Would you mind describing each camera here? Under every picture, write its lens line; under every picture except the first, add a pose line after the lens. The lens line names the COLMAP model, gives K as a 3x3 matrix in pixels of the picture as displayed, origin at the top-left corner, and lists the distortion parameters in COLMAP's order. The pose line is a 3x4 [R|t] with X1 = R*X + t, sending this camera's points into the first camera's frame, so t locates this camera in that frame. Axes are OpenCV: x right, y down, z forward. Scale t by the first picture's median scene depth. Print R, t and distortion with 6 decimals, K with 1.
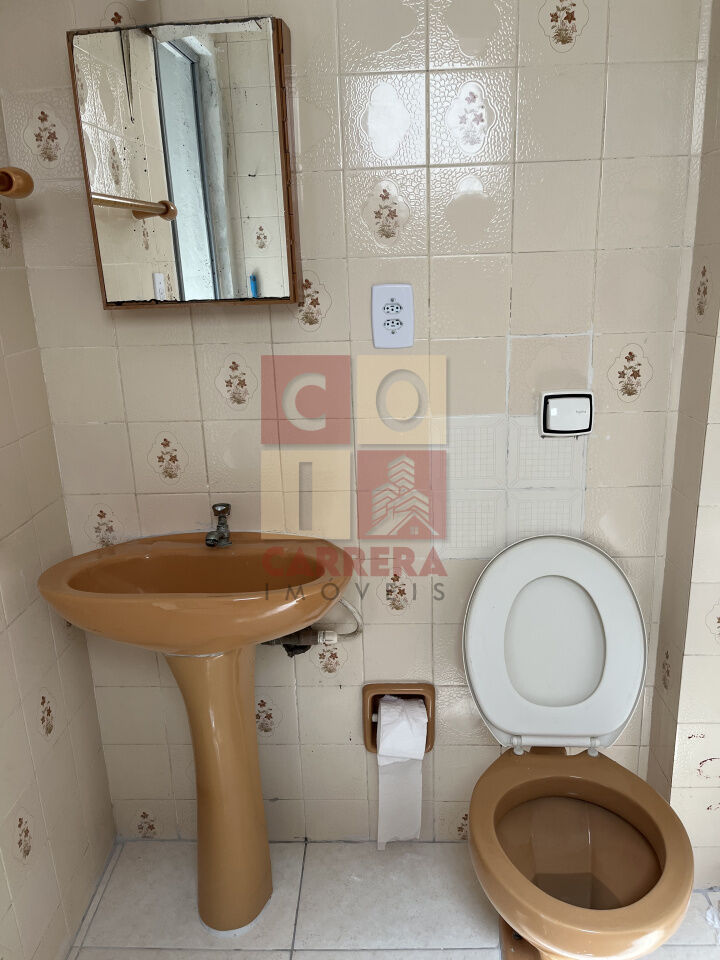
lens RADIAL K [[732.8, 0, 360.8], [0, 732.8, 485.7], [0, 0, 1]] dist [0.062590, -0.089051]
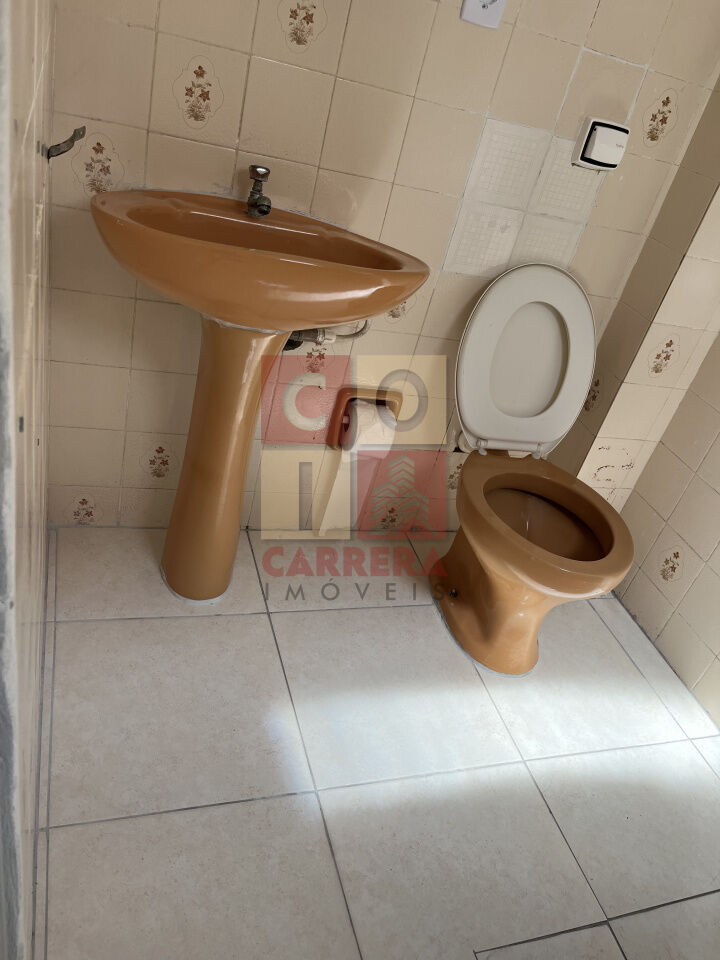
lens RADIAL K [[732.8, 0, 363.4], [0, 732.8, 481.7], [0, 0, 1]] dist [0.062590, -0.089051]
pose [[0.904737, 0.036829, 0.424376, -0.437959], [-0.172686, 0.942430, 0.286365, 0.105278], [-0.389398, -0.332369, 0.859011, 0.070001]]
